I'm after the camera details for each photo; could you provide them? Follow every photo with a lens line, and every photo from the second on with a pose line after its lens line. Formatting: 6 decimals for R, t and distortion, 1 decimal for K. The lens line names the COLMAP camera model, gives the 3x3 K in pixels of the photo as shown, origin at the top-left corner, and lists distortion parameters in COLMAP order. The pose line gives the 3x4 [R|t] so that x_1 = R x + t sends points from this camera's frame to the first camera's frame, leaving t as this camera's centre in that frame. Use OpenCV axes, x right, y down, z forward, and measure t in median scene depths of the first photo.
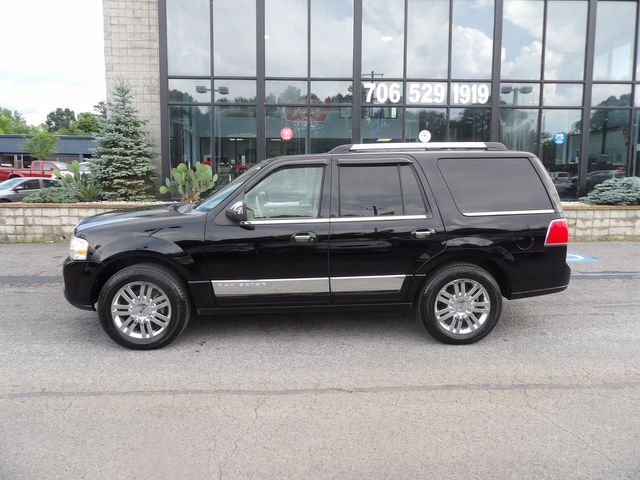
lens RADIAL K [[451.8, 0, 322.3], [0, 451.8, 236.5], [0, 0, 1]] dist [-0.013710, 0.023344]
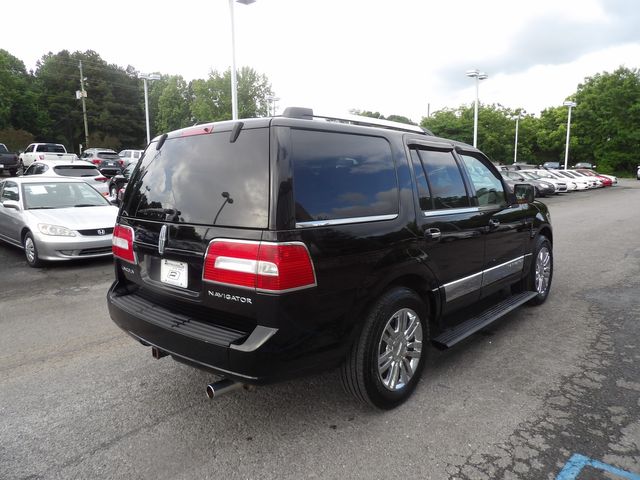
lens RADIAL K [[451.8, 0, 324.6], [0, 451.8, 239.7], [0, 0, 1]] dist [-0.013710, 0.023344]
pose [[-0.706588, 0.113002, -0.698545, 0.799416], [-0.078094, 0.968684, 0.235695, -0.213593], [0.703303, 0.221091, -0.675636, 1.719631]]
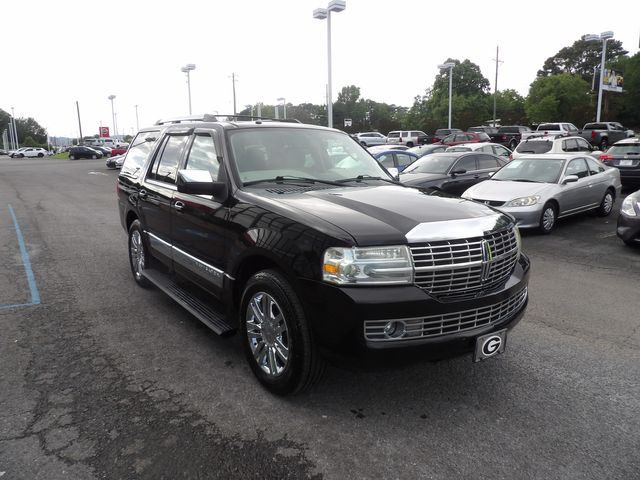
lens RADIAL K [[451.8, 0, 322.1], [0, 451.8, 239.3], [0, 0, 1]] dist [-0.013710, 0.023344]
pose [[-0.552274, -0.154949, 0.819137, -0.943212], [0.107312, 0.961188, 0.254170, -0.193554], [-0.826727, 0.228275, -0.514211, 1.585921]]
